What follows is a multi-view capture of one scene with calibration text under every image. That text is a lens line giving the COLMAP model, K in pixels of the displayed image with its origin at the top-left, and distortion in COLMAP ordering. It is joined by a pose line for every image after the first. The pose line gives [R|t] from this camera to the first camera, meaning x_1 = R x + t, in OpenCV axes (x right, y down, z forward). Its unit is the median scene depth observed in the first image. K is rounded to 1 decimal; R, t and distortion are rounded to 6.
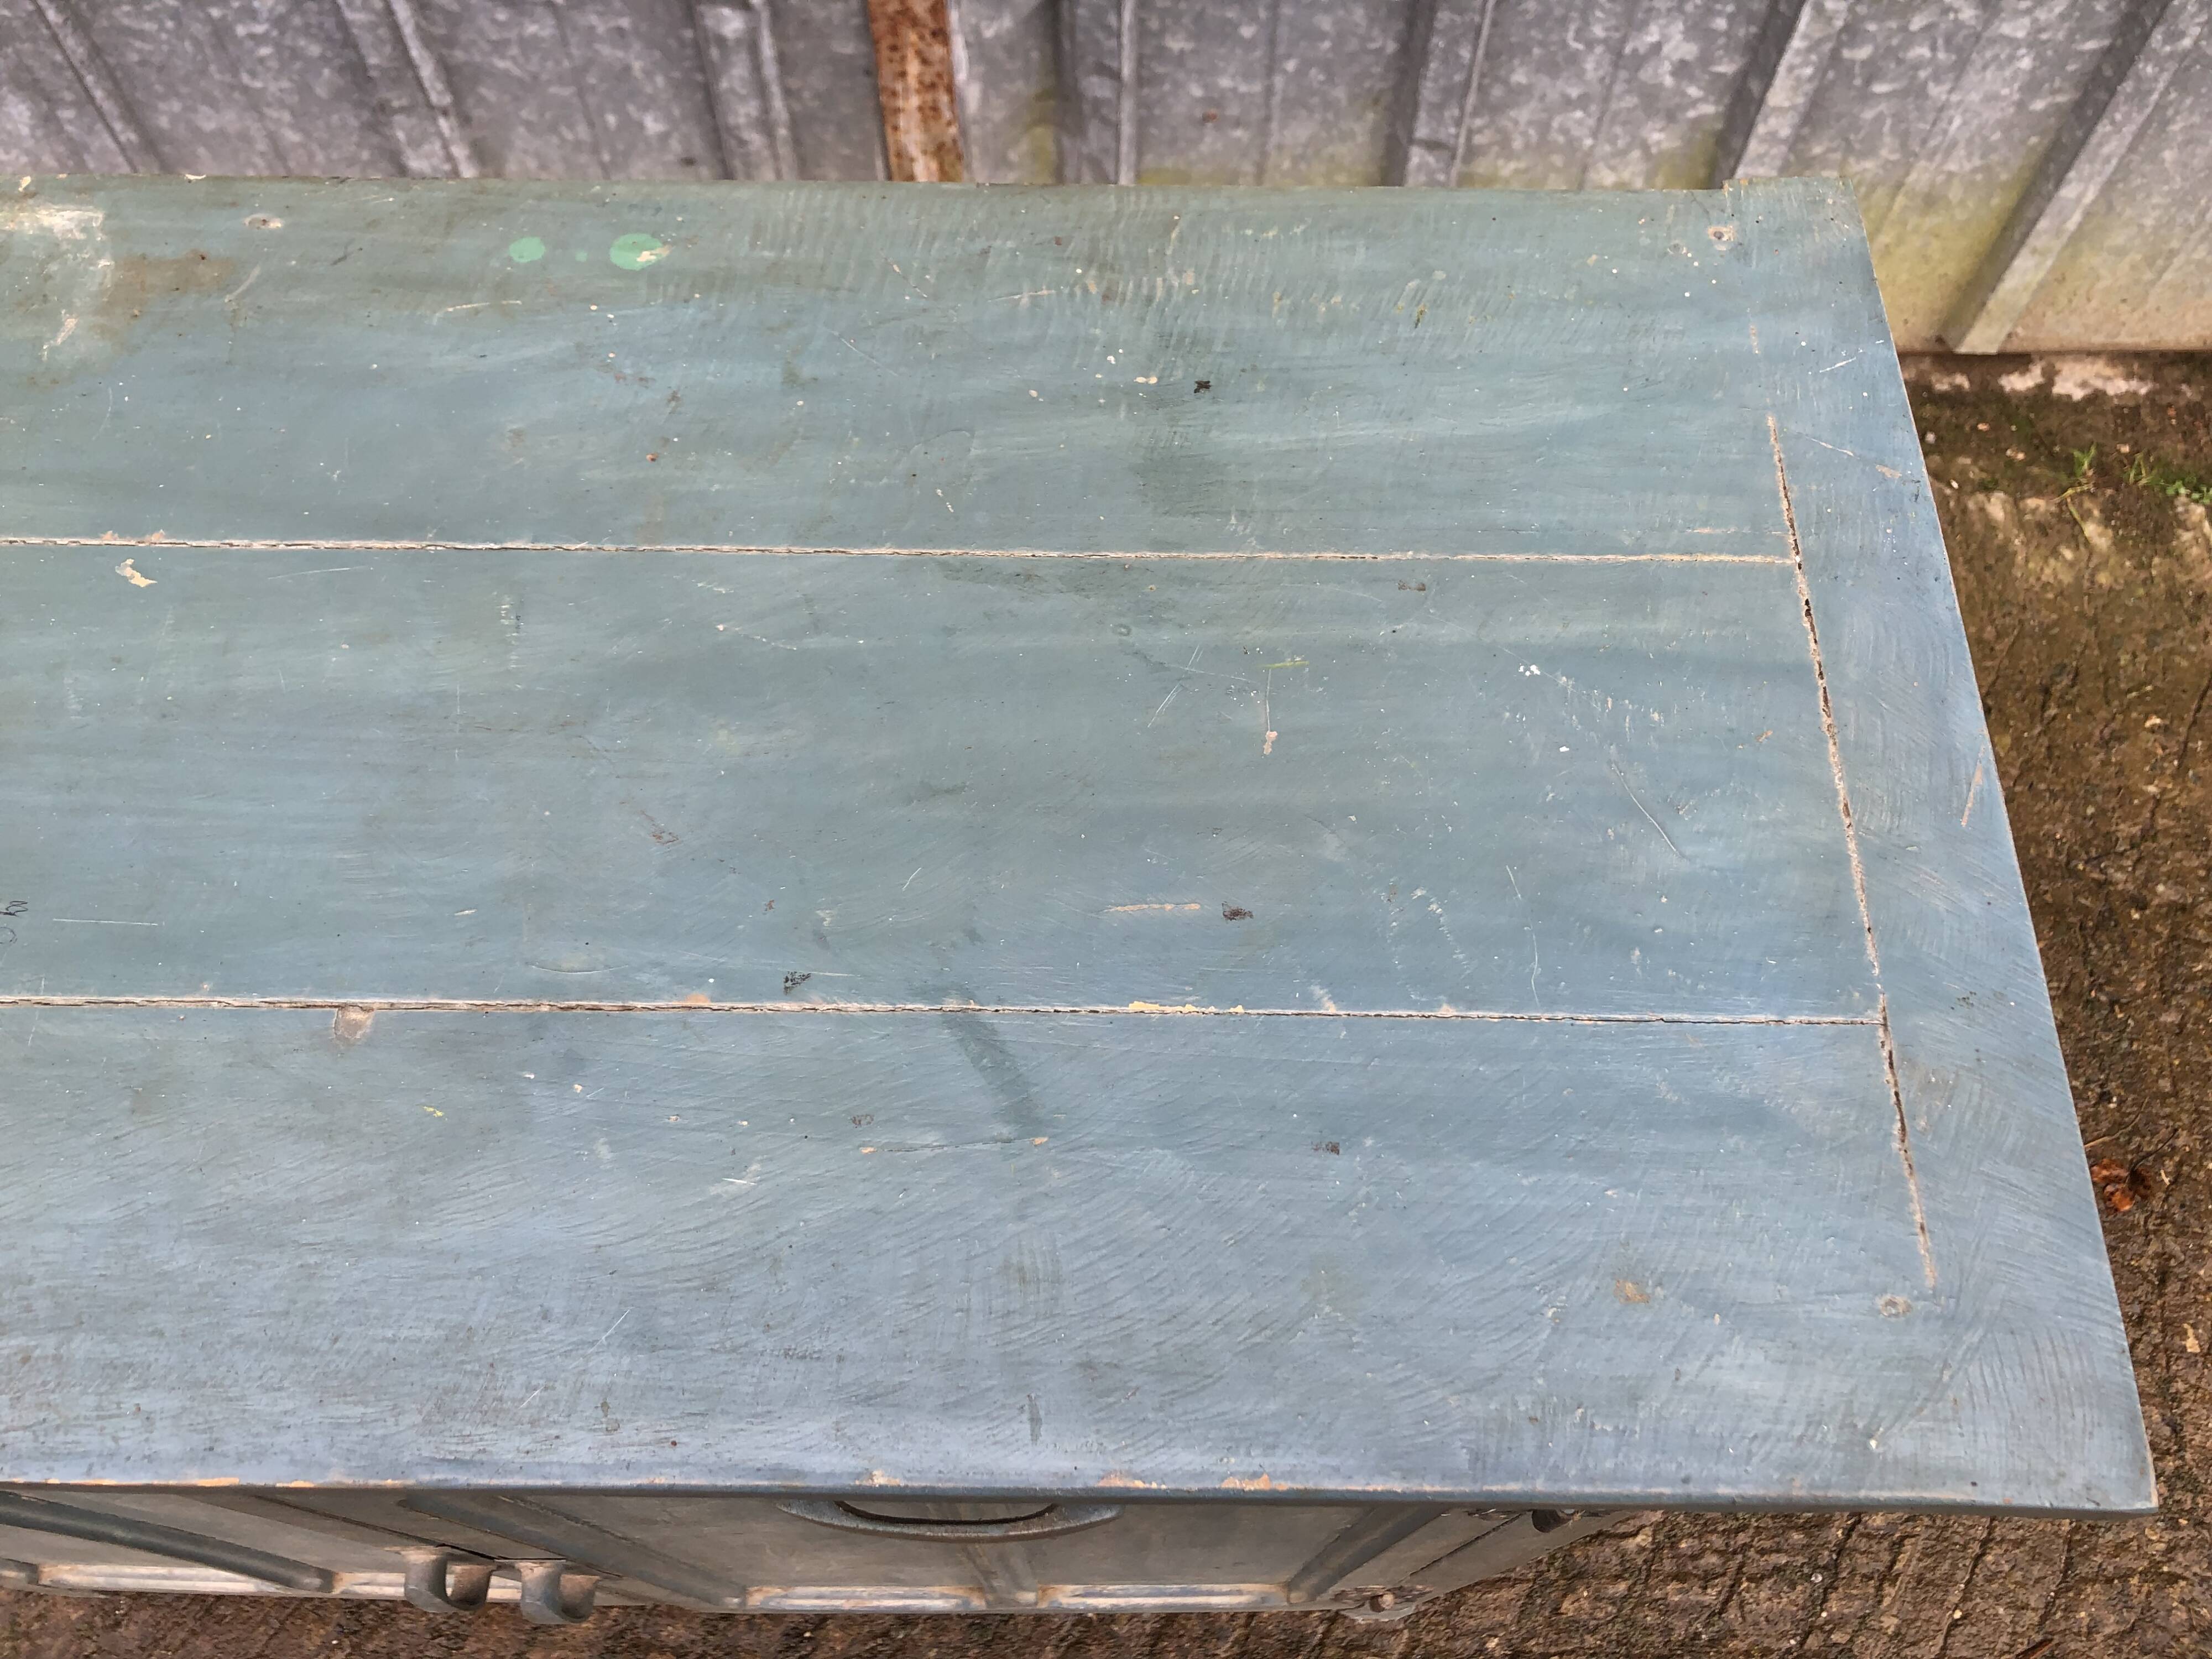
lens RADIAL K [[1826.3, 0, 1103.7], [0, 1826.3, 793.4], [0, 0, 1]] dist [0.001076, 0.021191]
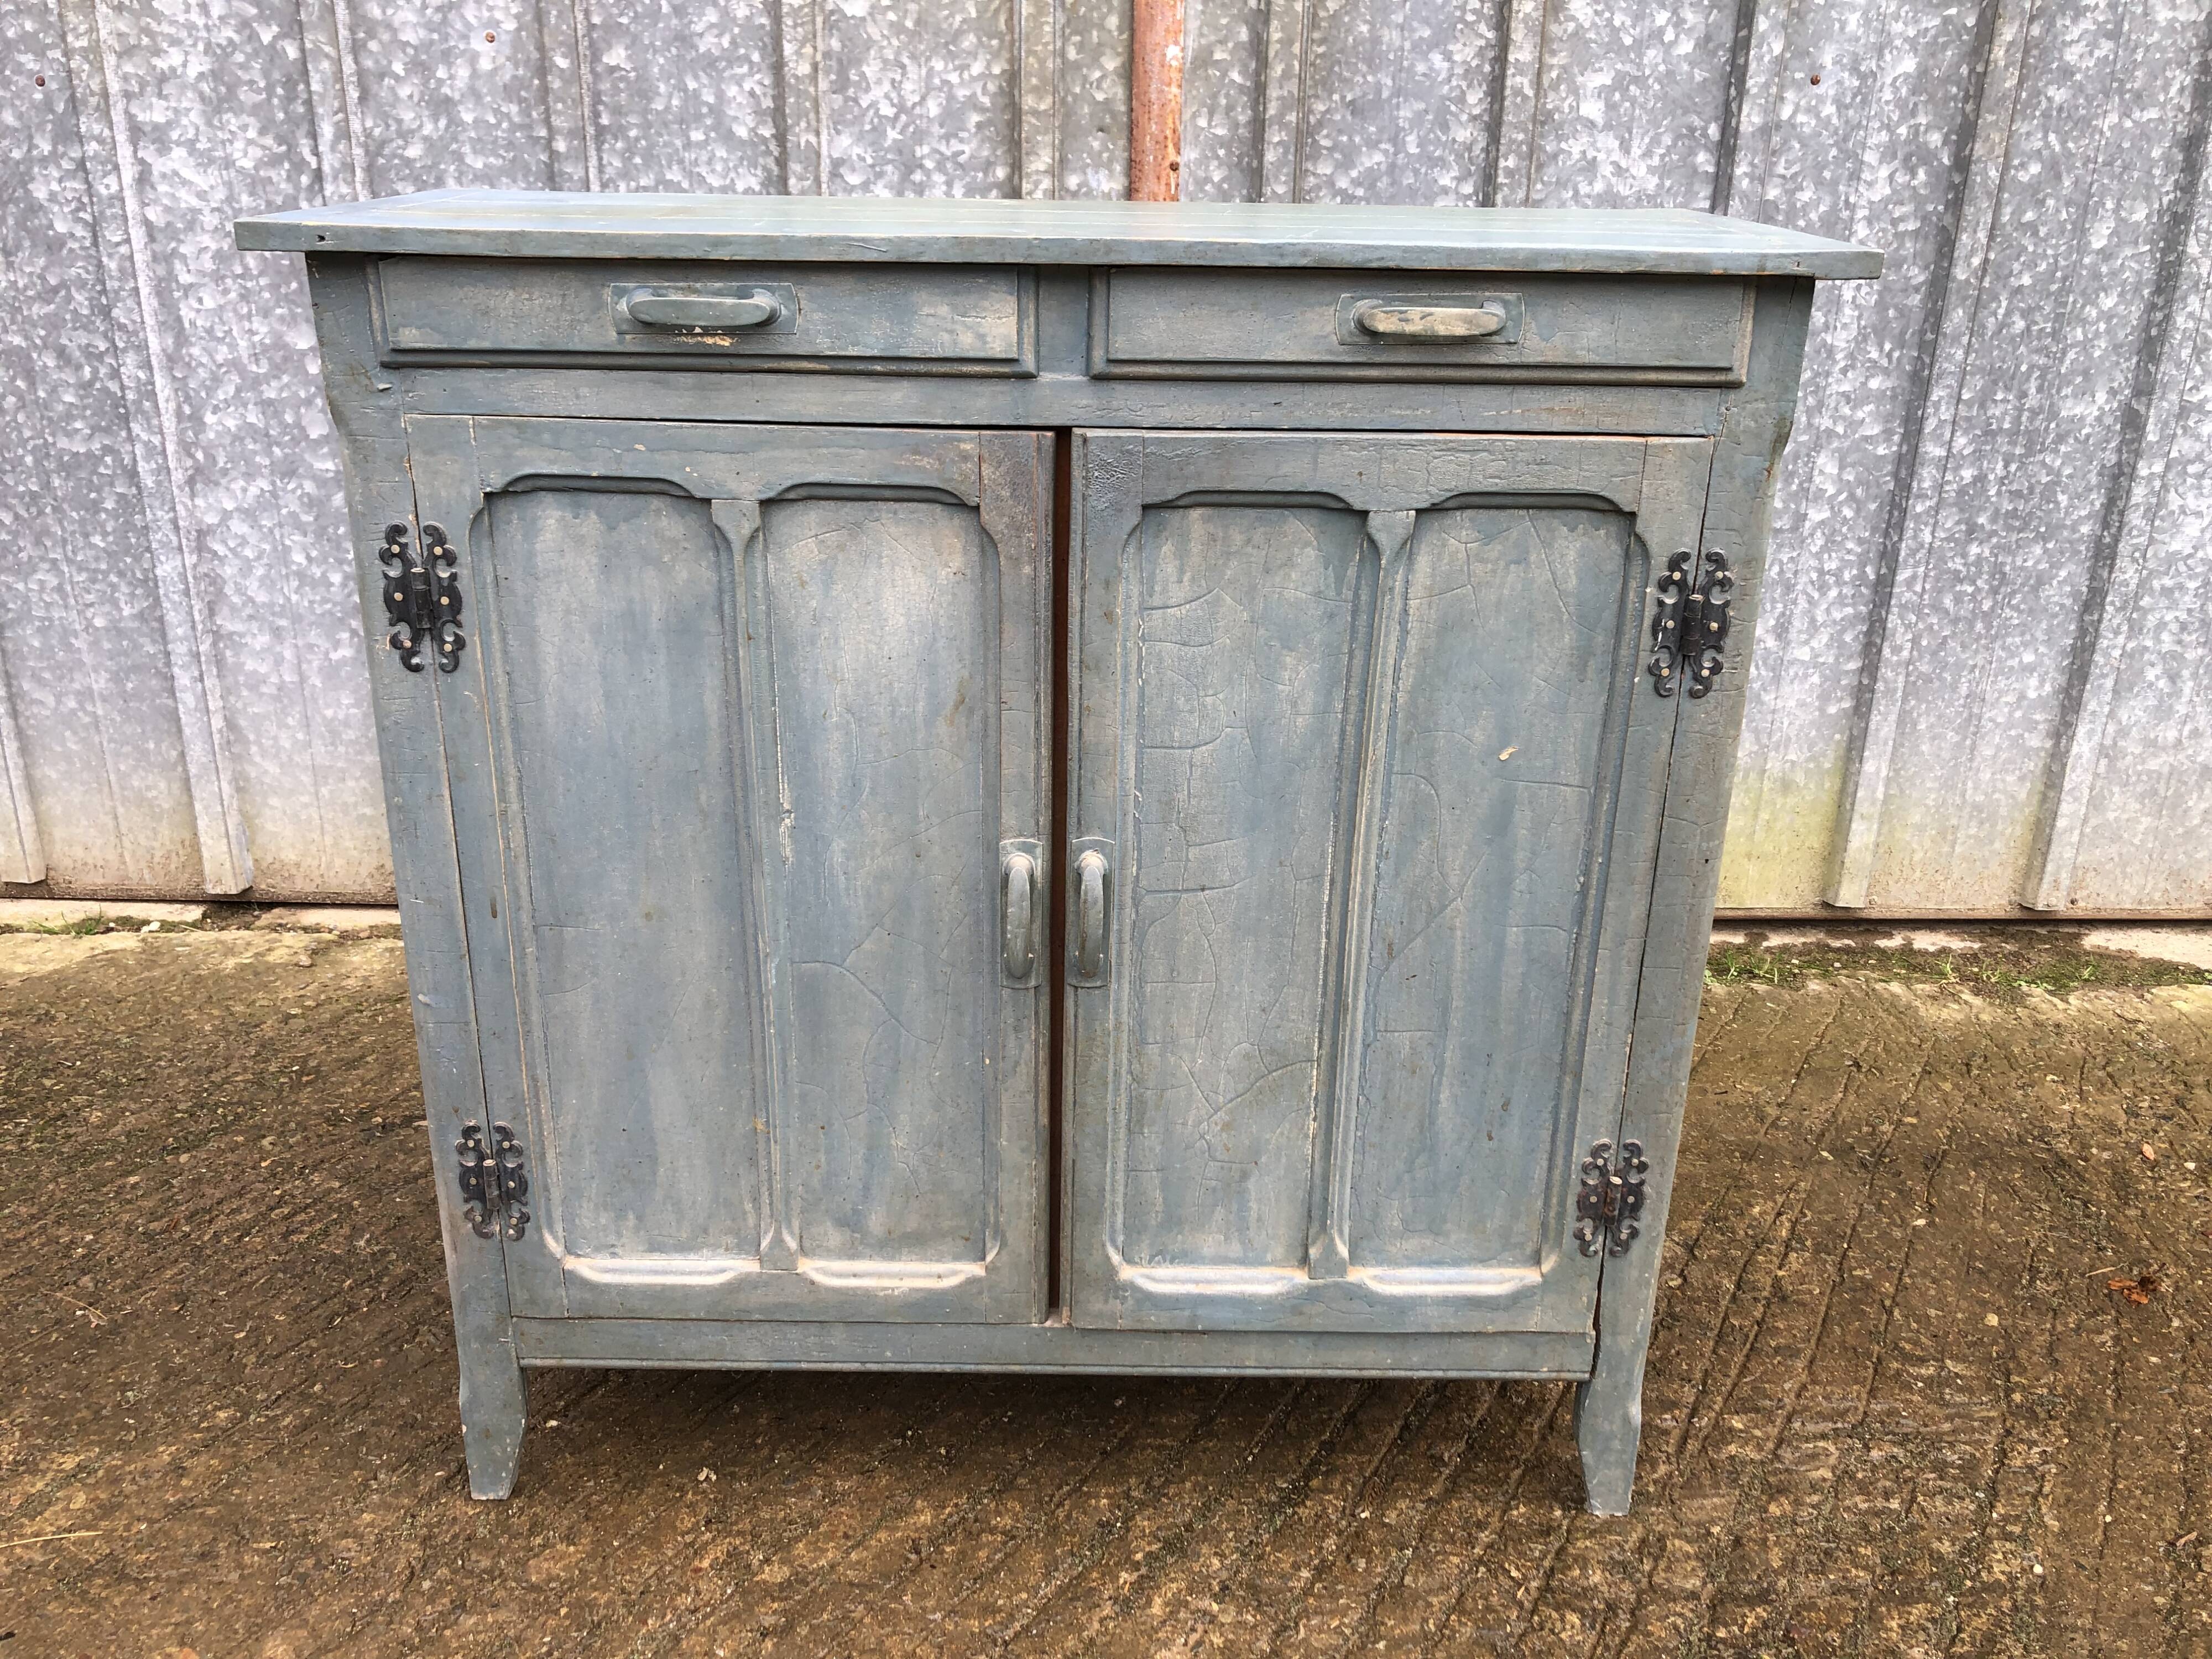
lens RADIAL K [[1826.3, 0, 1101.8], [0, 1826.3, 801.3], [0, 0, 1]] dist [0.001076, 0.021191]
pose [[0.999503, 0.013139, 0.028660, -0.186710], [0.009502, 0.741227, -0.671187, 0.786703], [-0.030062, 0.671126, 0.740733, -0.128665]]
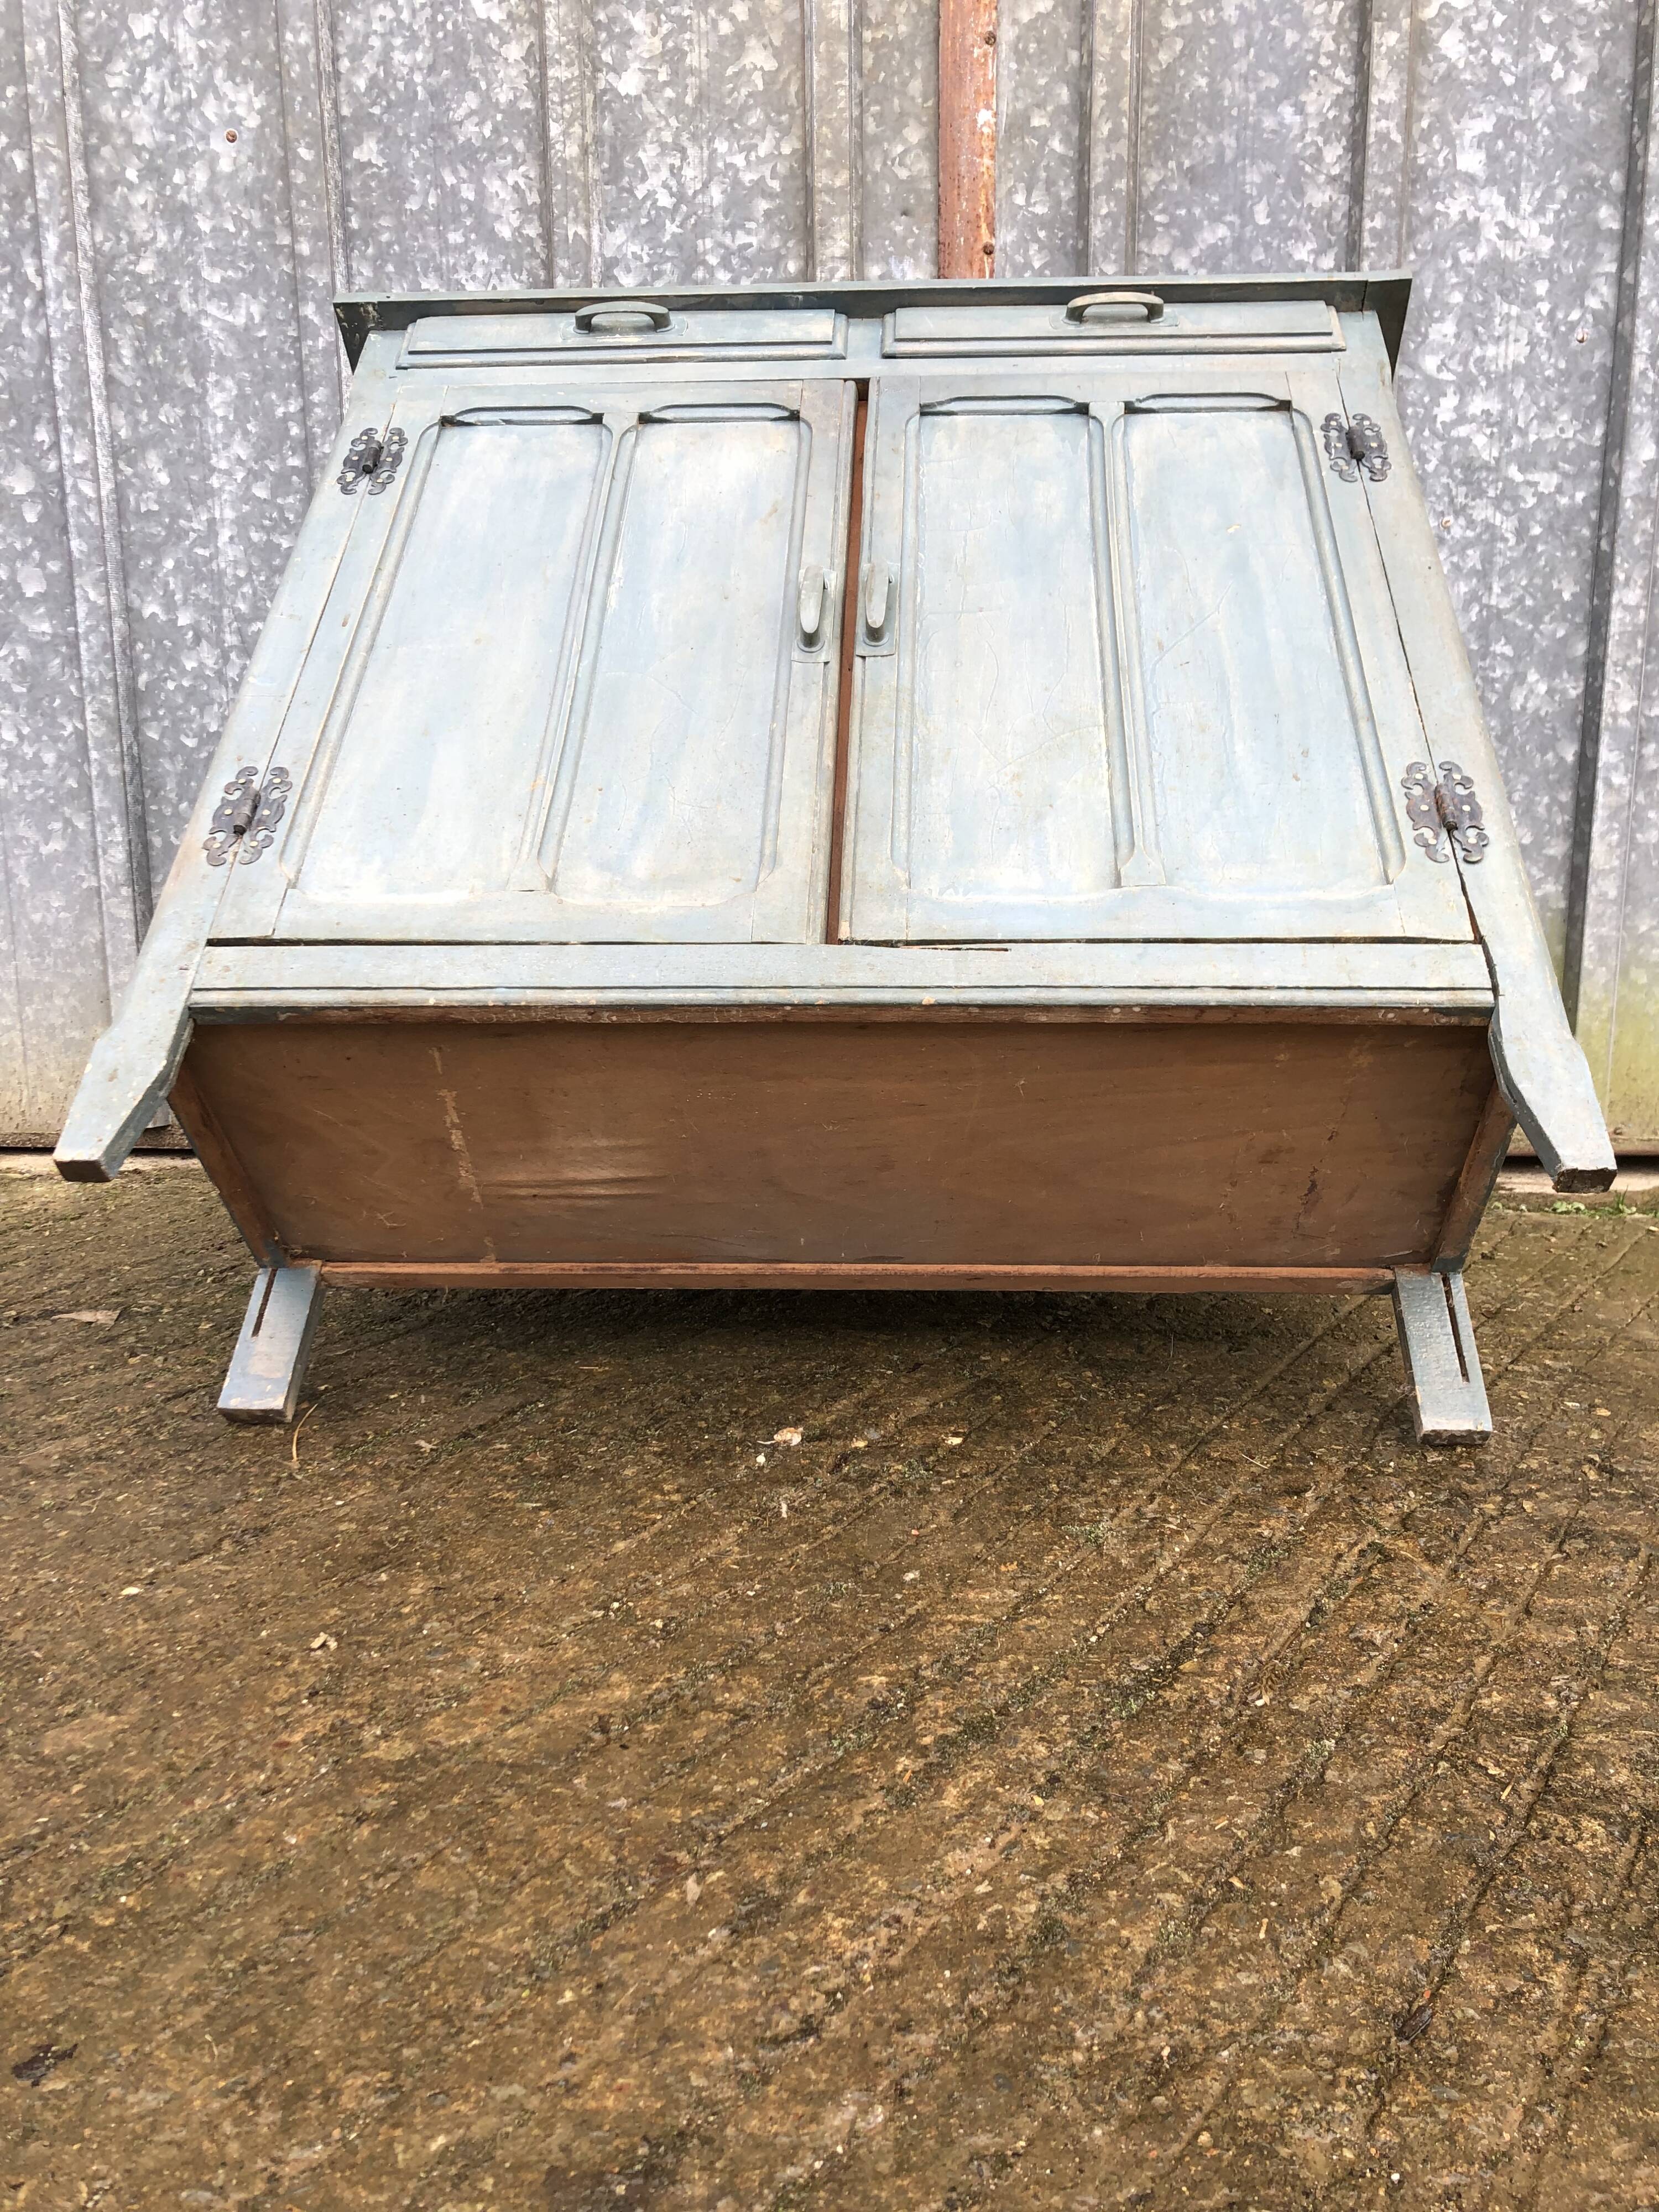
lens RADIAL K [[1826.3, 0, 856.7], [0, 1826.3, 1068.2], [0, 0, 1]] dist [0.001076, 0.021191]
pose [[0.999400, 0.006247, -0.034070, -0.137933], [-0.030486, 0.625595, -0.779553, 0.795425], [0.016445, 0.780123, 0.625410, 0.262700]]
